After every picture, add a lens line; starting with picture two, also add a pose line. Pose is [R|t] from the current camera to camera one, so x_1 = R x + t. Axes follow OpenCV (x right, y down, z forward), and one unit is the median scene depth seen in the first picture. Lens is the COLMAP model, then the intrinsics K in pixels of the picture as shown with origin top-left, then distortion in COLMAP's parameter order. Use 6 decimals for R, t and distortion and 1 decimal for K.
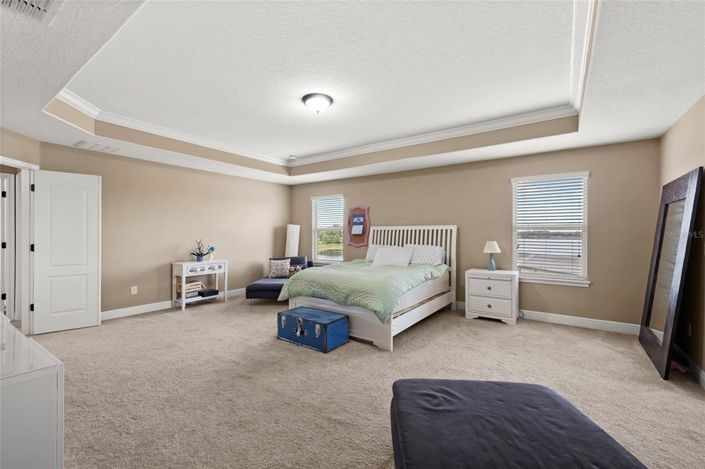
lens RADIAL K [[295.5, 0, 352.5], [0, 295.5, 234.5], [0, 0, 1]] dist [0.000252, 0.000045]
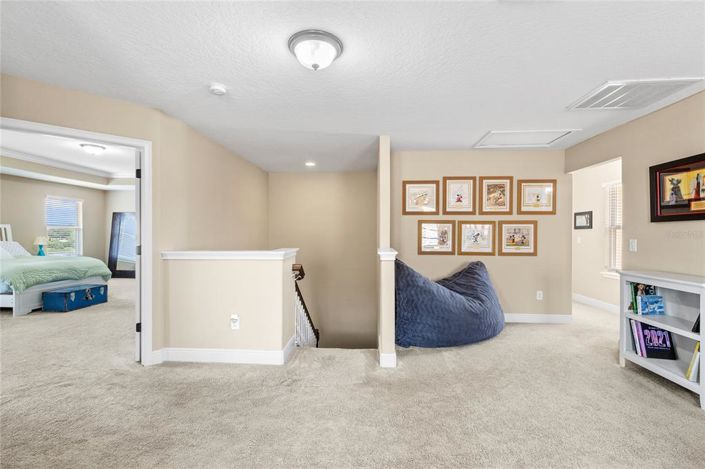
lens RADIAL K [[302.7, 0, 338.7], [0, 302.7, 233.3], [0, 0, 1]] dist [0.001170, 0.000077]
pose [[-0.532680, -0.000051, 0.846317, -1.185782], [-0.005270, 0.999981, -0.003257, 0.002158], [-0.846300, -0.006195, -0.532670, 0.417688]]
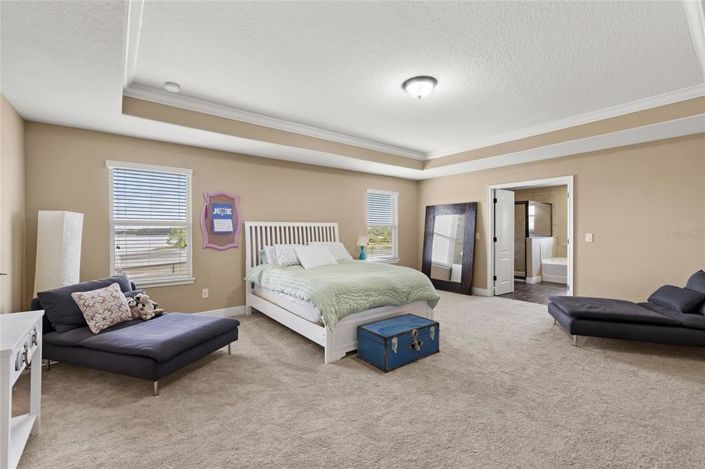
lens RADIAL K [[302.7, 0, 338.7], [0, 302.7, 233.3], [0, 0, 1]] dist [0.001170, 0.000077]
pose [[0.310600, -0.009365, 0.950495, -0.597687], [0.004555, 0.999955, 0.008364, -0.001717], [-0.950530, 0.001732, 0.310629, 0.522149]]
